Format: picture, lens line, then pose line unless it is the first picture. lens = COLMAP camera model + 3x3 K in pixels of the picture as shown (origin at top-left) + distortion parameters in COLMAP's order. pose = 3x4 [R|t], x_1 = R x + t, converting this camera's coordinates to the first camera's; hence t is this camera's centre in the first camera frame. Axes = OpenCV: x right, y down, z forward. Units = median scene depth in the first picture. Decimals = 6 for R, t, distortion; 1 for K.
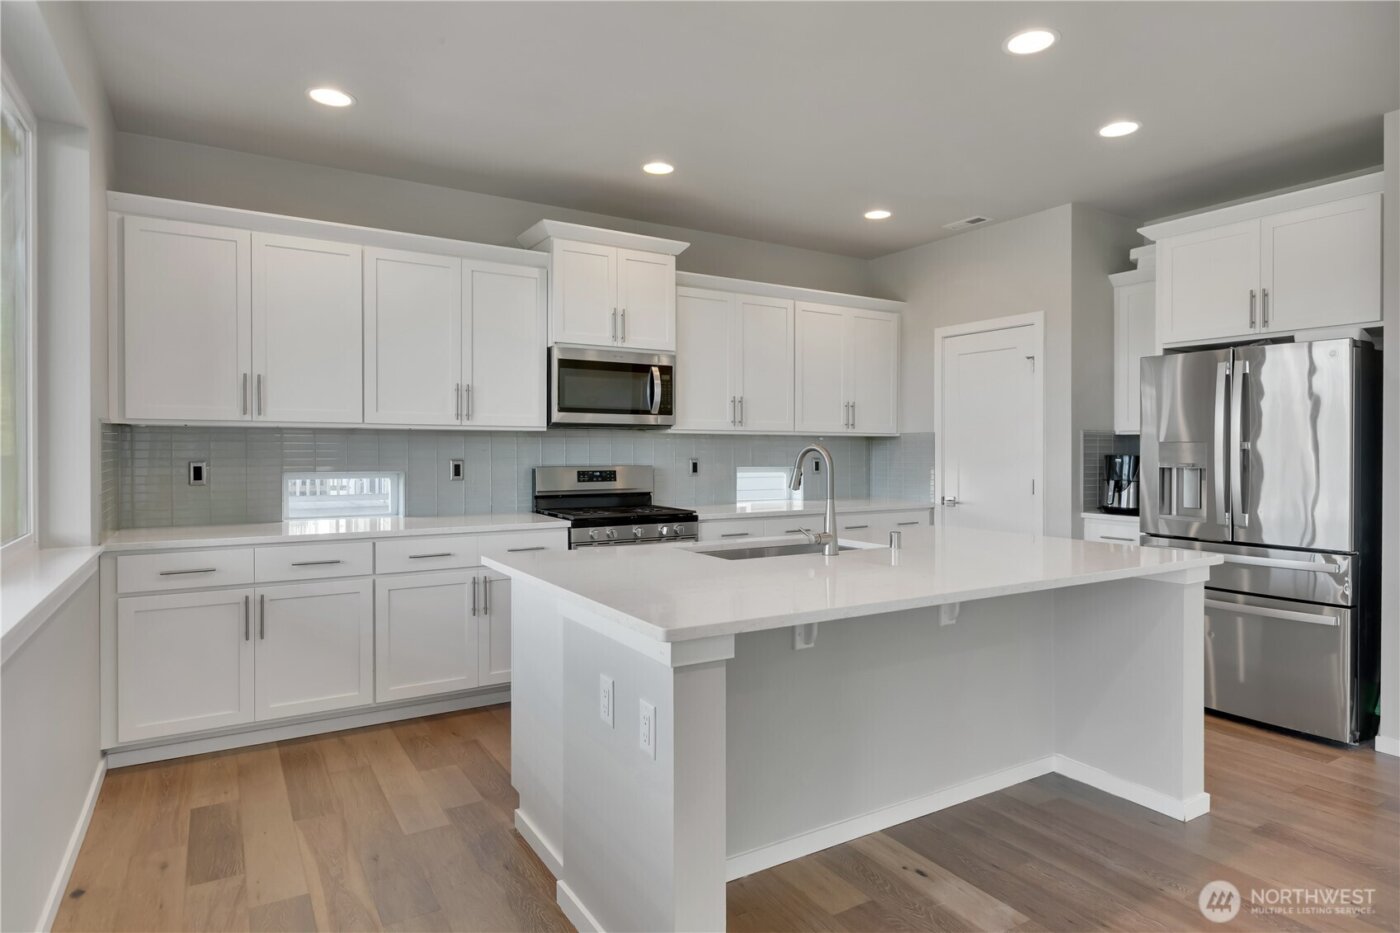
lens RADIAL K [[798.1, 0, 710.7], [0, 798.1, 455.8], [0, 0, 1]] dist [-0.001260, 0.000162]
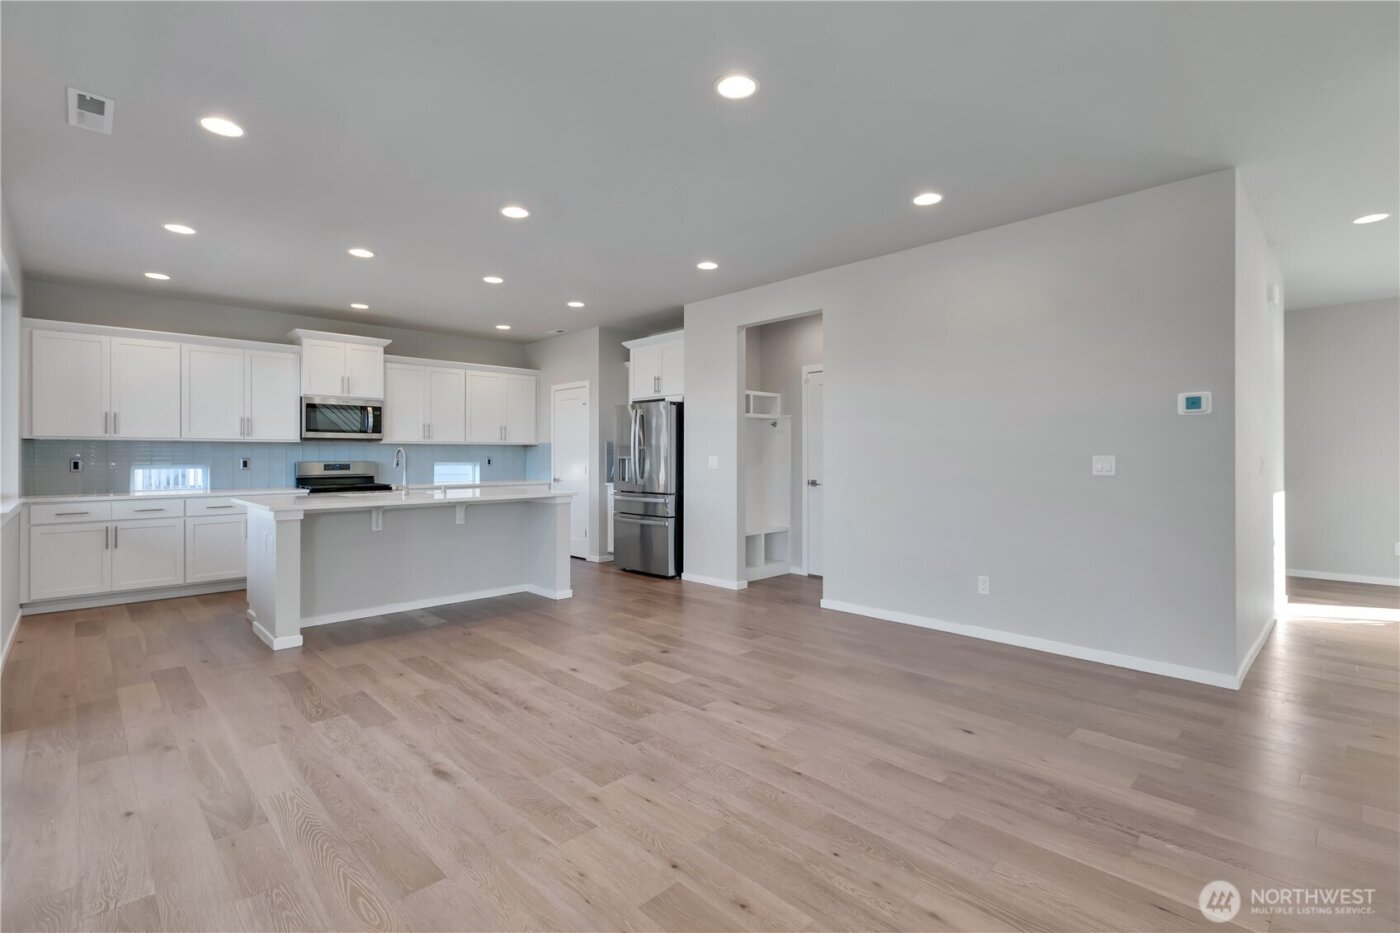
lens RADIAL K [[644.4, 0, 708.8], [0, 644.4, 452.7], [0, 0, 1]] dist [0.001880, -0.002584]
pose [[0.975391, -0.006507, 0.220385, 0.438471], [0.010110, 0.999833, -0.015225, 0.028918], [-0.220249, 0.017079, 0.975294, -0.745501]]
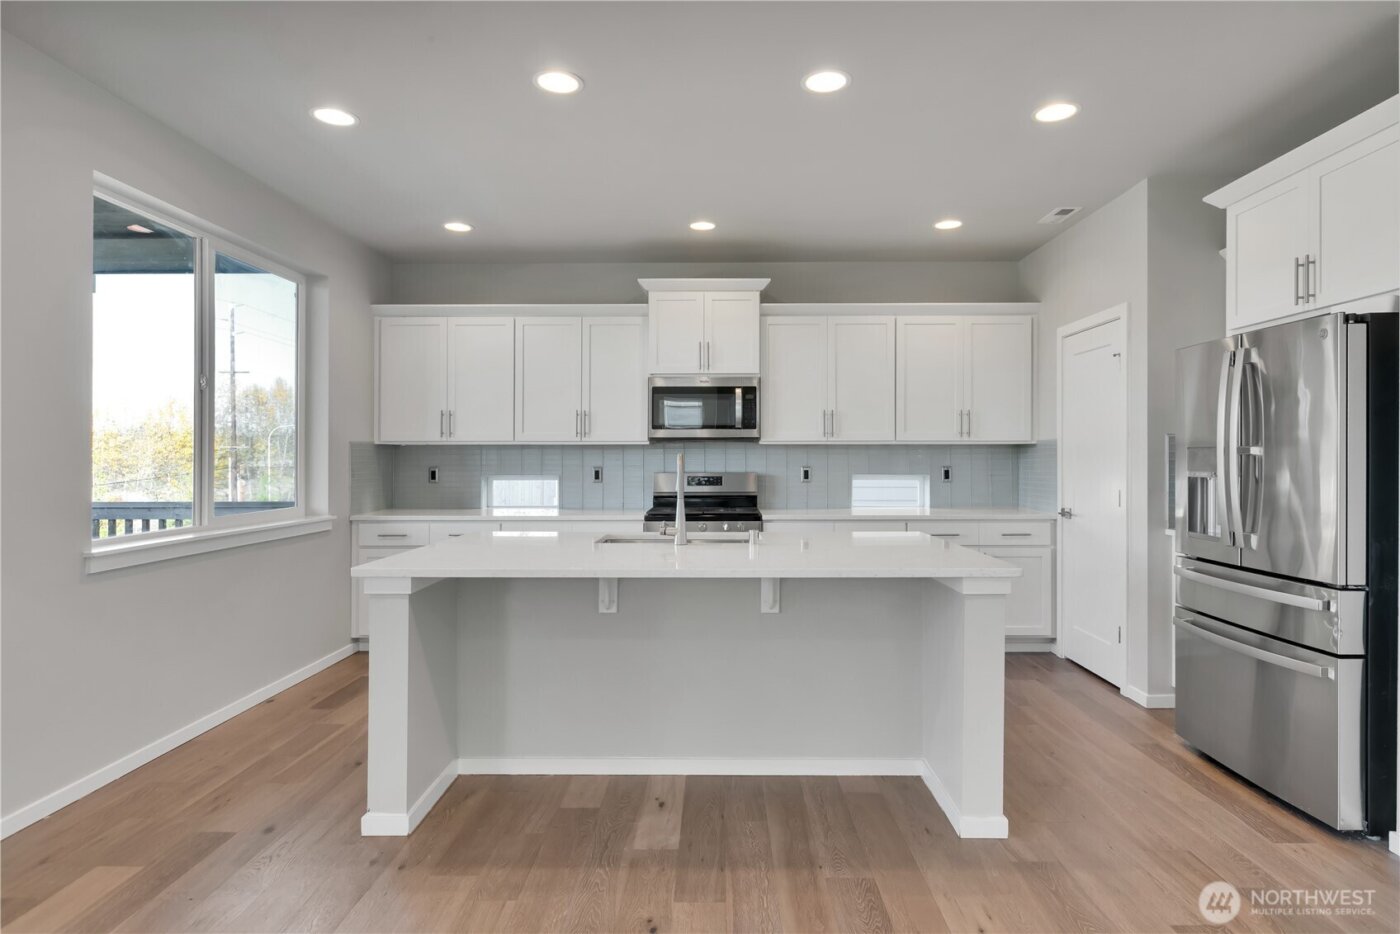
lens RADIAL K [[769.4, 0, 702.6], [0, 769.4, 453.4], [0, 0, 1]] dist [-0.004817, 0.000983]
pose [[0.841366, -0.008024, -0.540406, 0.596596], [-0.000887, 0.999868, -0.016228, 0.003545], [0.540465, 0.014133, 0.841248, 0.023957]]
